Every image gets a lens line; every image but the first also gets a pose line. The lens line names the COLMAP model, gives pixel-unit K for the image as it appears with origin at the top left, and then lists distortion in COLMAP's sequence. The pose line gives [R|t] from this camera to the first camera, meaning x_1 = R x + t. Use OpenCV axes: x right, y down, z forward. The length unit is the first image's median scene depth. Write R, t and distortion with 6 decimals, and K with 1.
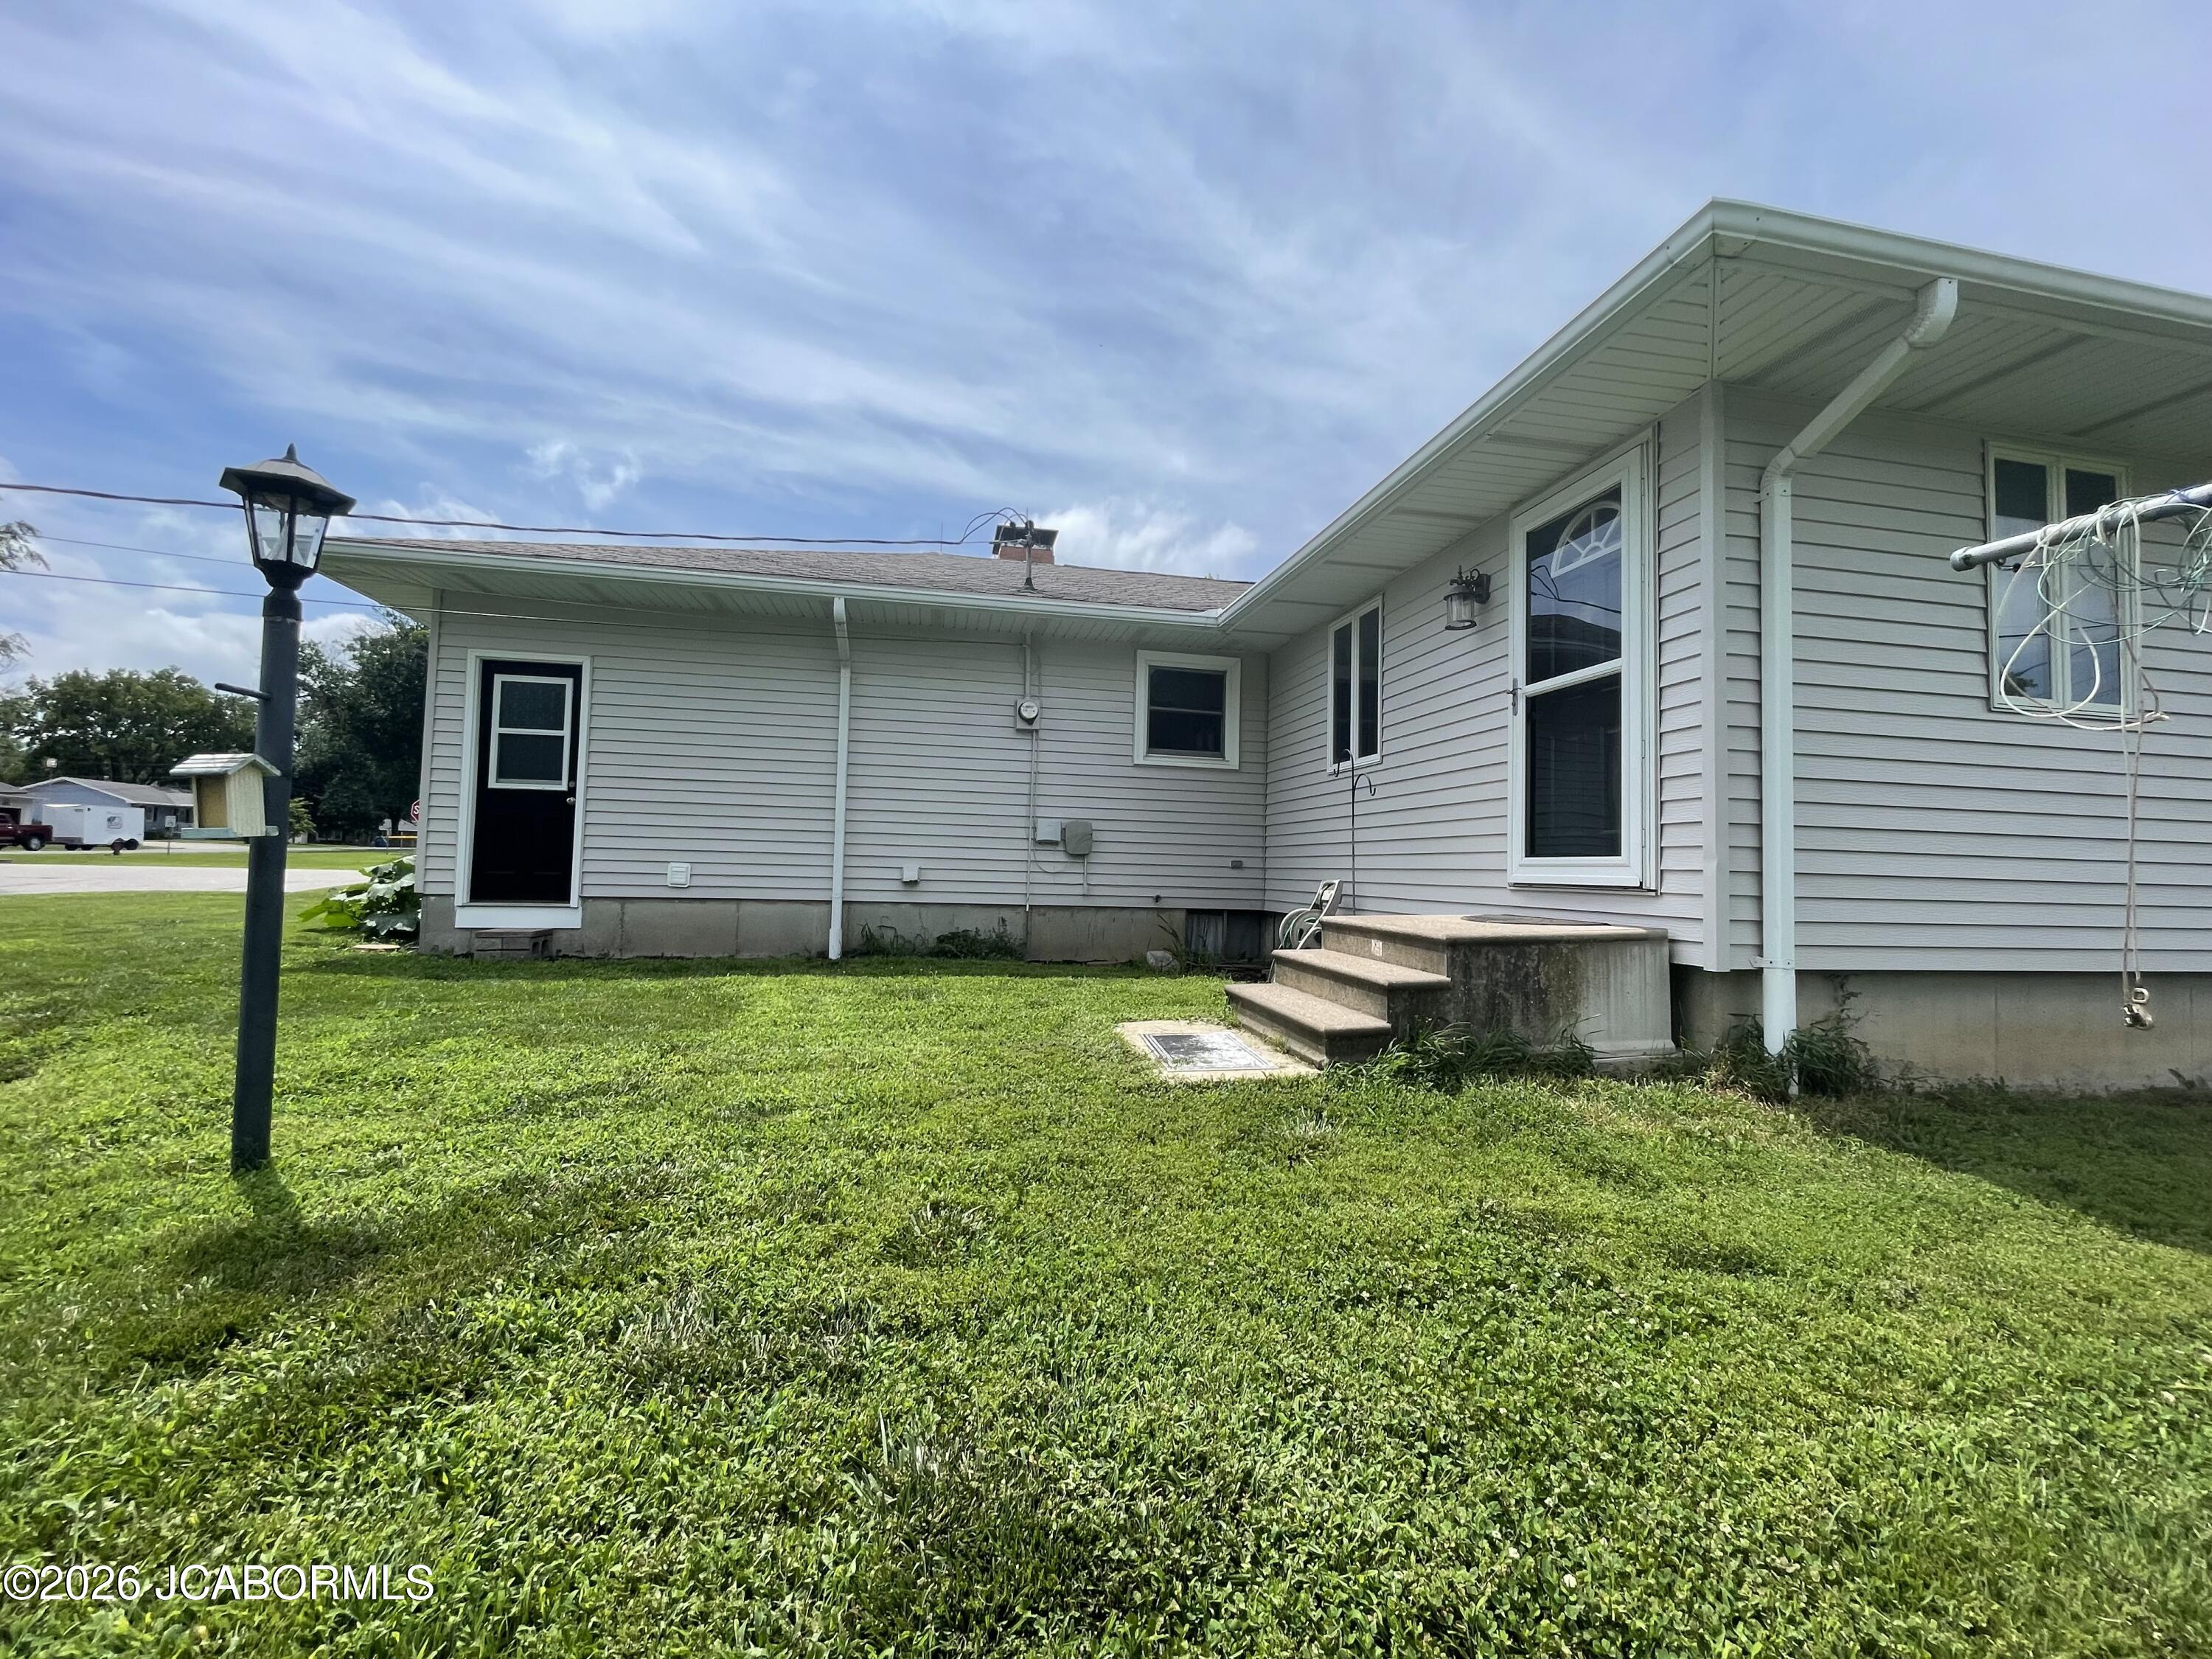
lens RADIAL K [[942.4, 0, 1108.4], [0, 942.4, 828.3], [0, 0, 1]] dist [0.001298, 0.000060]
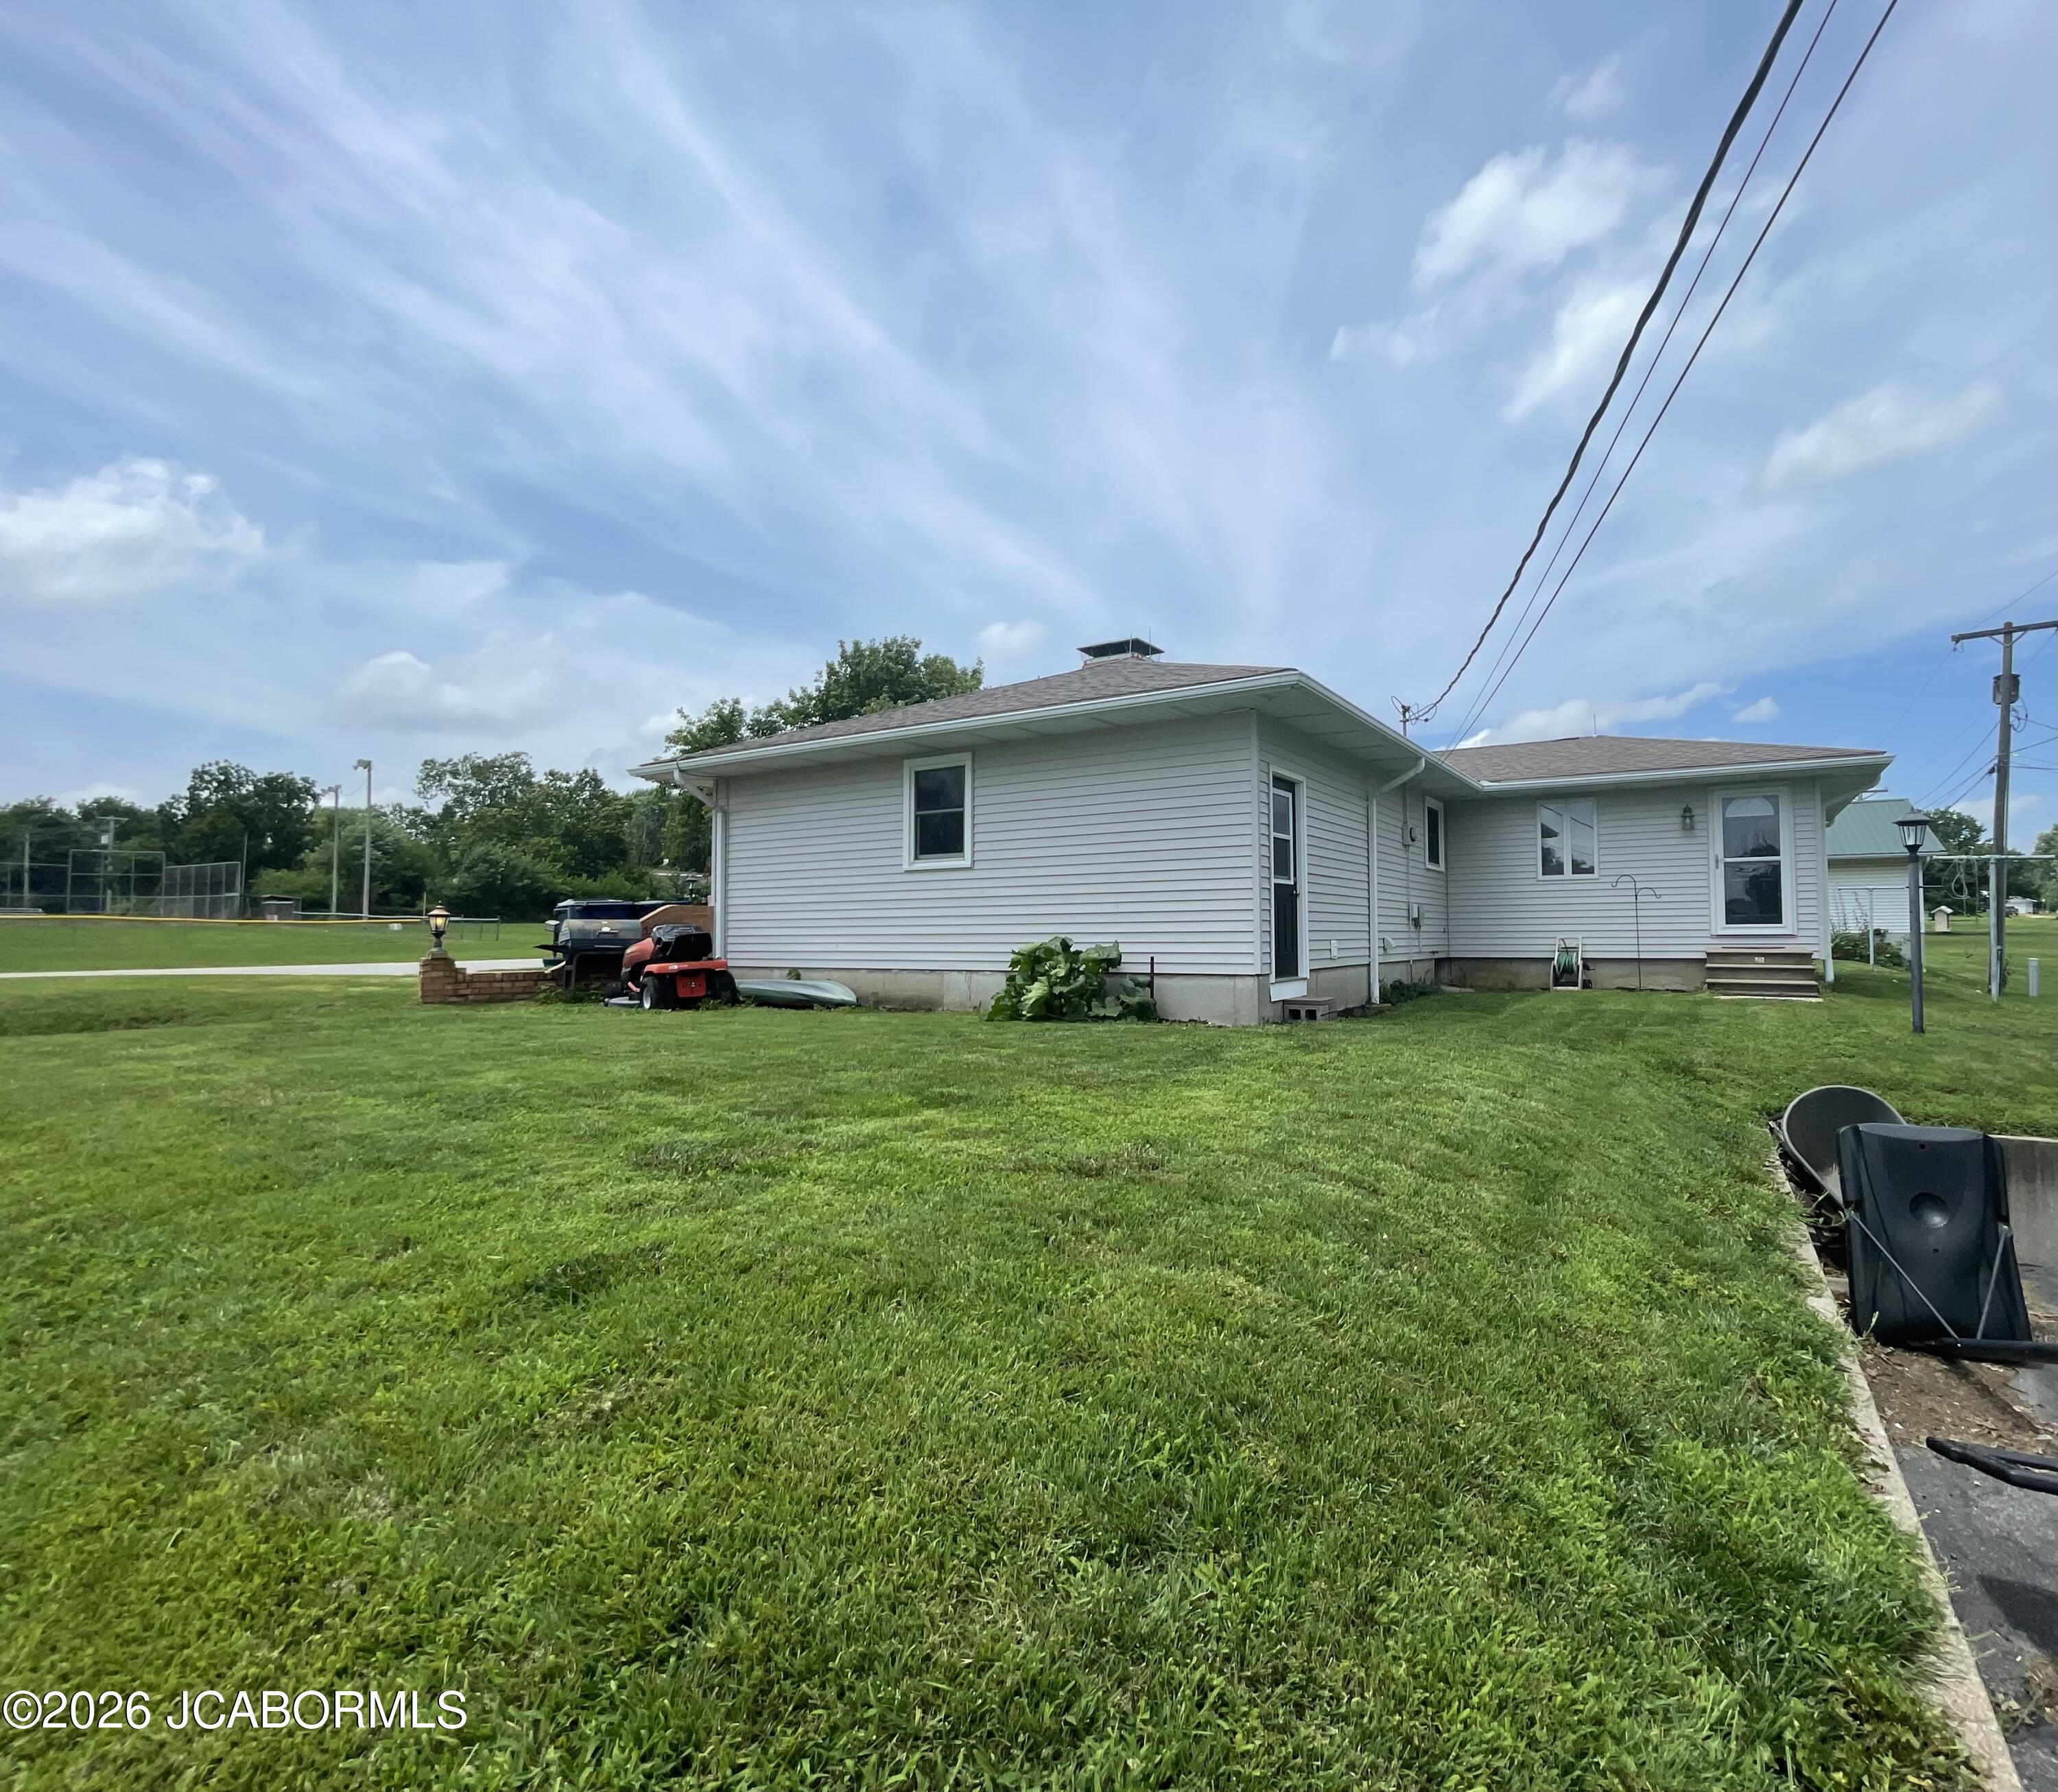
lens RADIAL K [[924.8, 0, 1026.8], [0, 924.8, 886.7], [0, 0, 1]] dist [-0.005872, -0.000632]
pose [[0.697622, -0.007511, 0.716426, -1.366344], [-0.033580, 0.998503, 0.043167, -0.064665], [-0.715678, -0.054171, 0.696326, 0.339381]]
